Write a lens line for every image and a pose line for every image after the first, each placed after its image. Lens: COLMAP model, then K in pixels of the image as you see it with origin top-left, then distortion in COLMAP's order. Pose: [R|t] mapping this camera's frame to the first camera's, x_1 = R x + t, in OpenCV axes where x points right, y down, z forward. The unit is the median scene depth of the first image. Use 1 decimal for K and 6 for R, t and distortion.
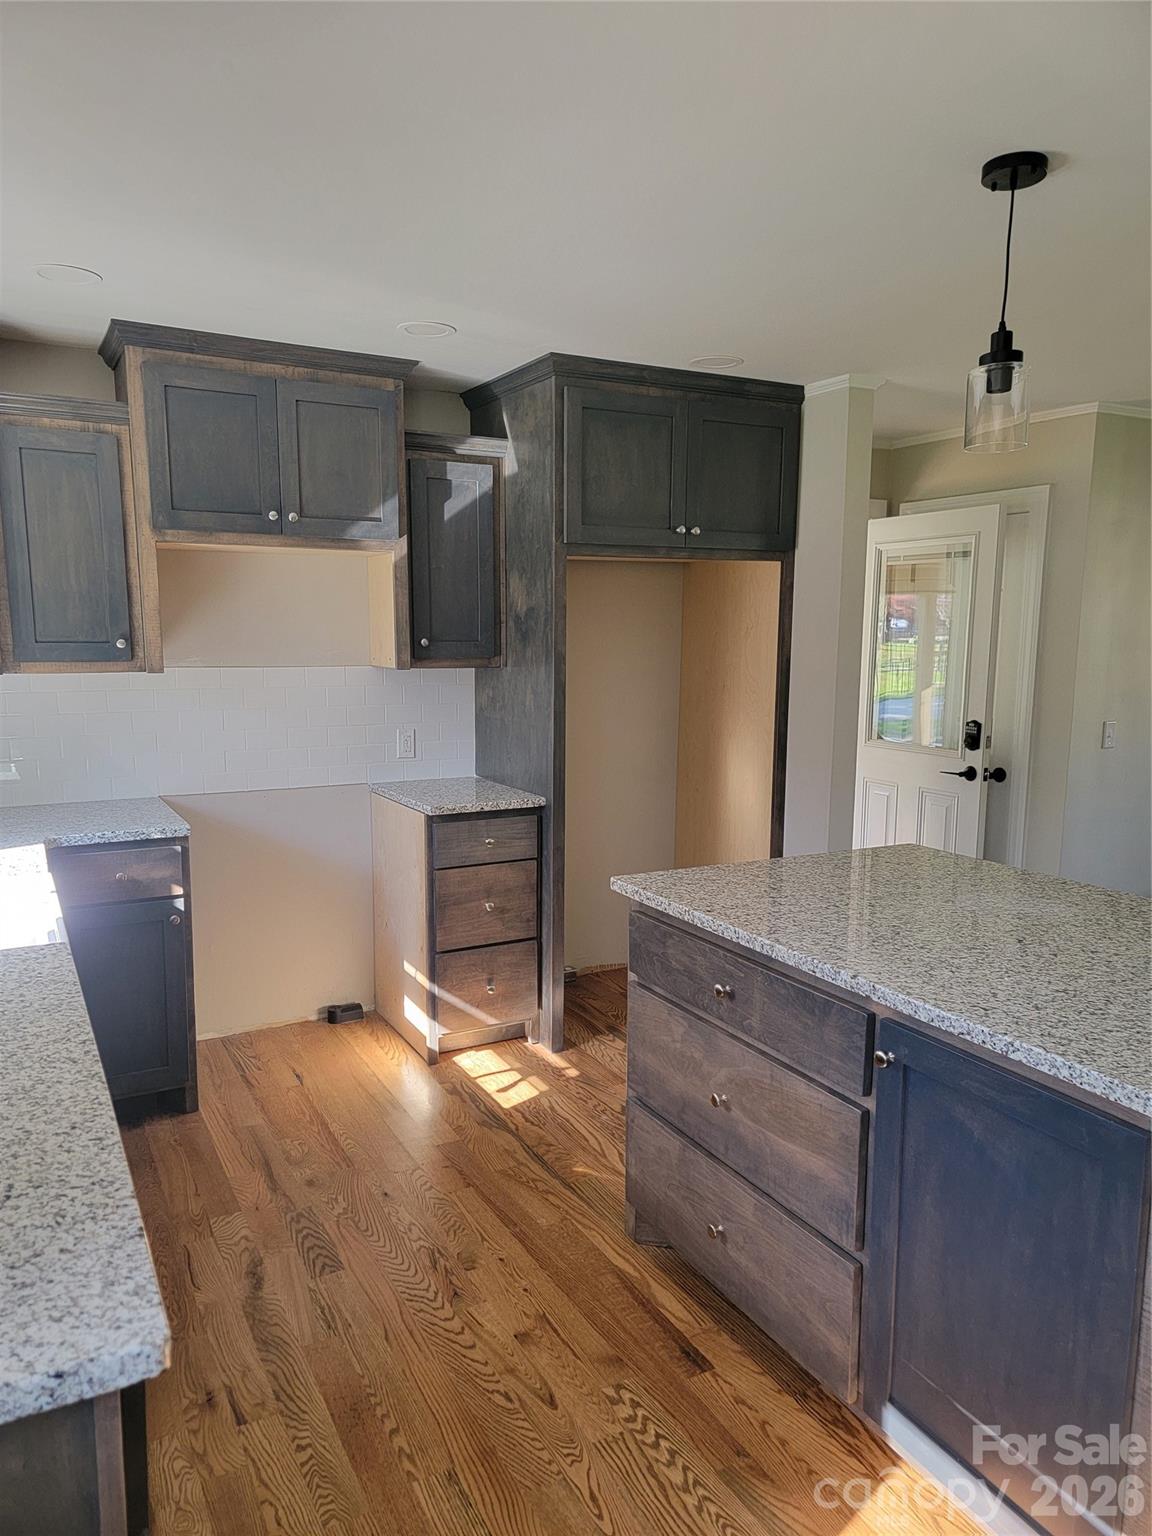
lens RADIAL K [[1064.2, 0, 563.1], [0, 1064.2, 791.3], [0, 0, 1]] dist [0.087043, -0.072628]
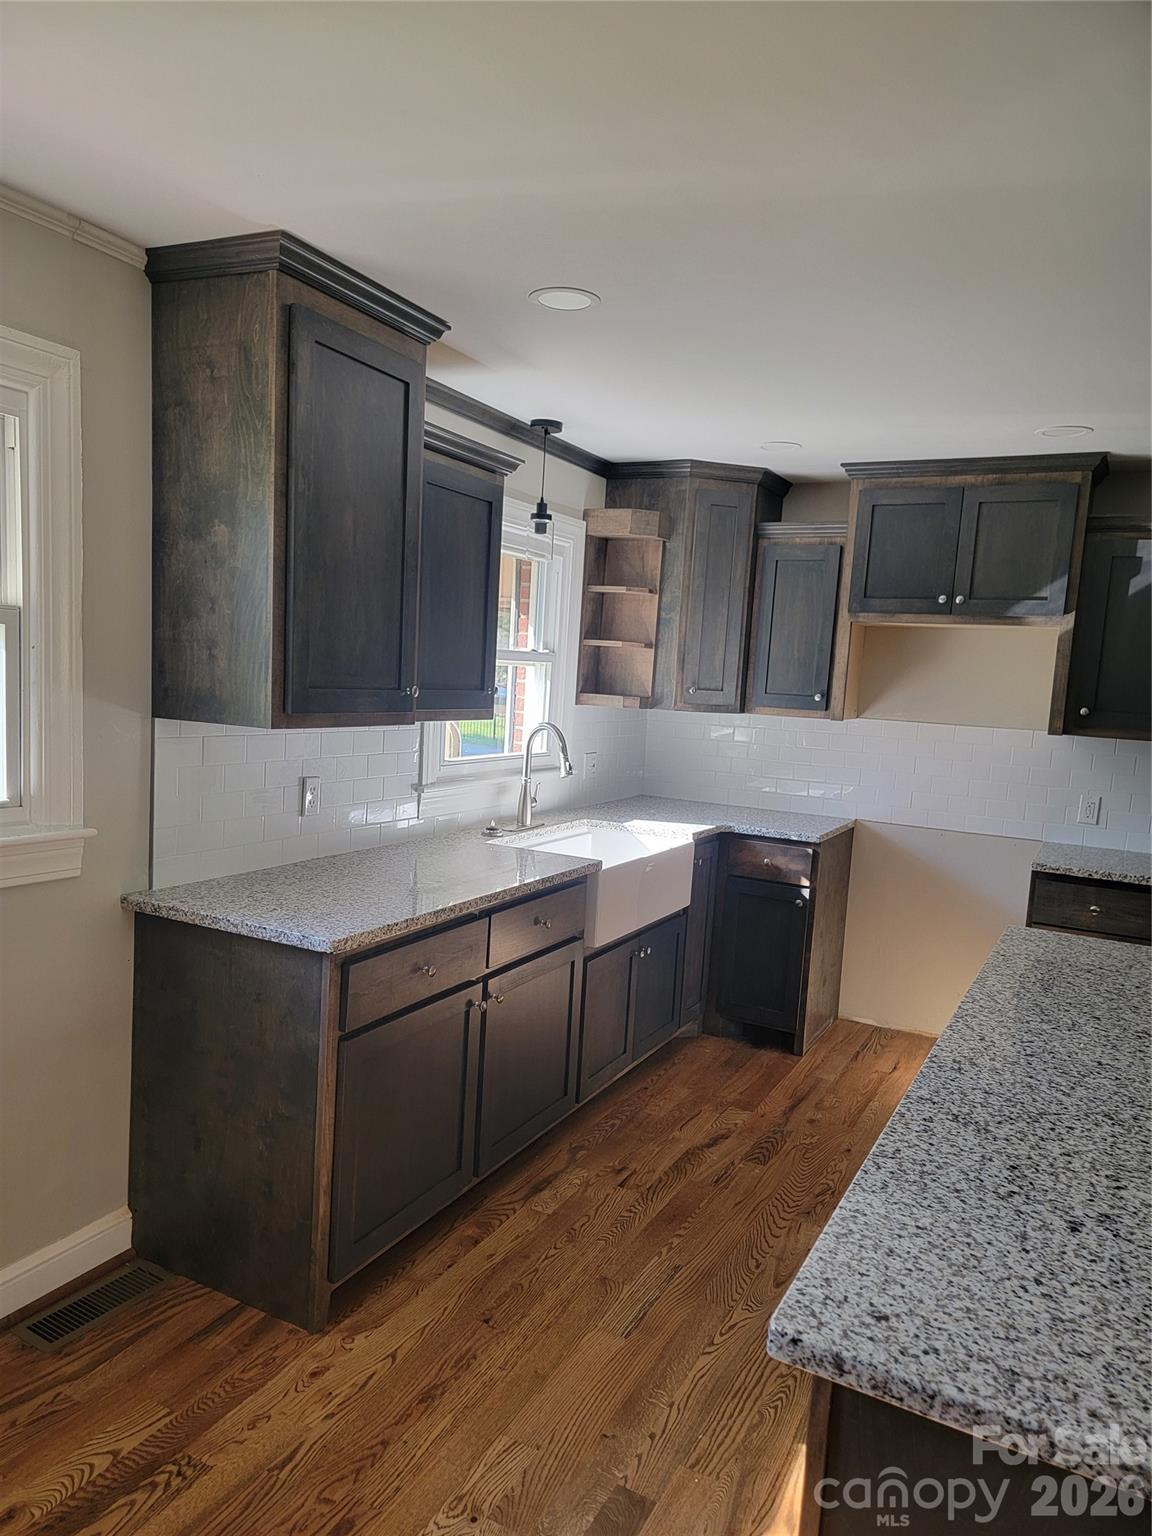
lens RADIAL K [[1067.3, 0, 555.3], [0, 1067.3, 792.4], [0, 0, 1]] dist [0.085334, -0.070366]
pose [[0.553985, 0.126231, -0.822901, 0.546826], [-0.177971, 0.983545, 0.031061, -0.003120], [0.813282, 0.129245, 0.567335, -0.014961]]
